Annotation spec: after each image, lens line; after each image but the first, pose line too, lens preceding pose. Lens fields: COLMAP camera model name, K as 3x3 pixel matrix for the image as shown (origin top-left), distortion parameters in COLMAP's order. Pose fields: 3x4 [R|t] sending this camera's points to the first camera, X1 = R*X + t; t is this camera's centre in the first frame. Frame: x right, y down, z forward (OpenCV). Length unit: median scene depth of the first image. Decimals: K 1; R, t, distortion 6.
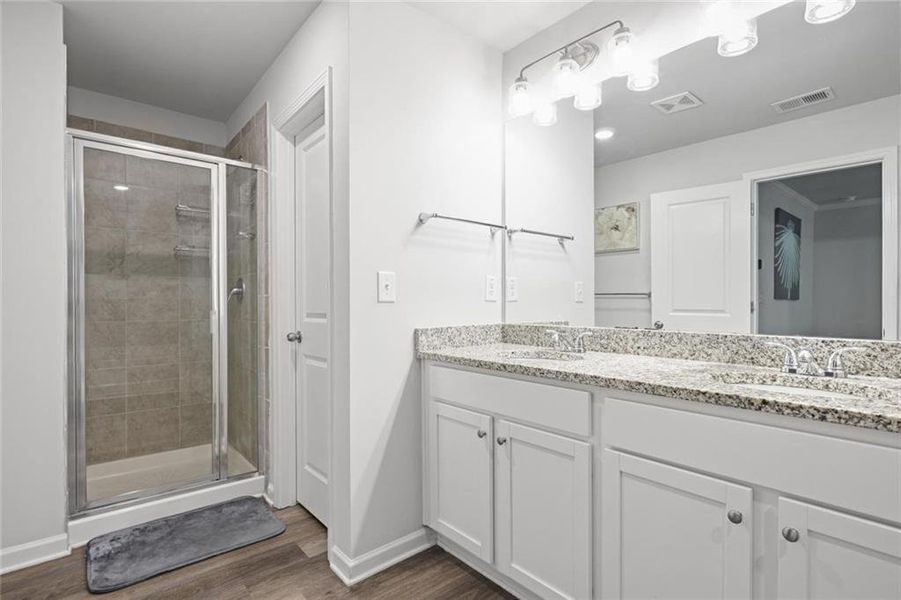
lens RADIAL K [[441.9, 0, 448.8], [0, 441.9, 304.6], [0, 0, 1]] dist [0.003188, 0.000427]
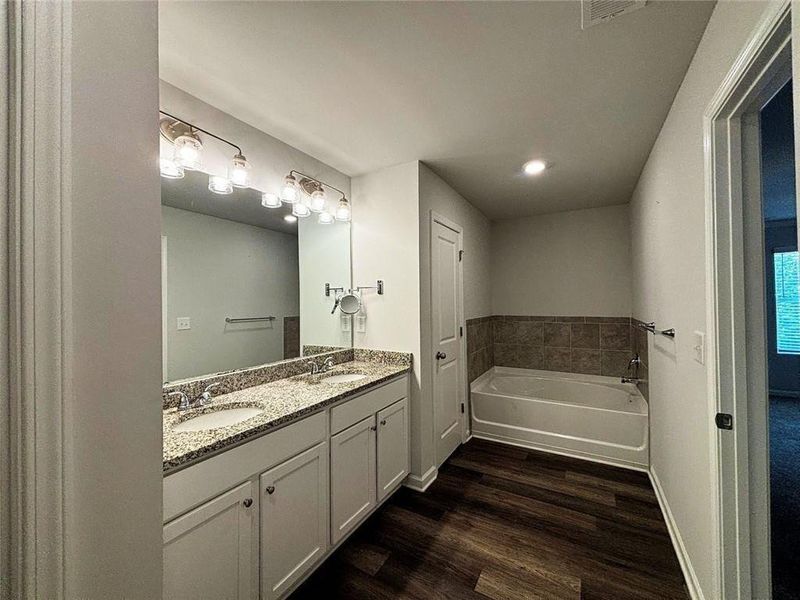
lens RADIAL K [[317.3, 0, 398.9], [0, 317.3, 300.1], [0, 0, 1]] dist [0.001947, -0.000091]
pose [[-0.331793, 0.016135, 0.943214, -0.678799], [0.017785, 0.999783, -0.010846, -0.147585], [-0.943184, 0.013177, -0.332008, 0.836641]]
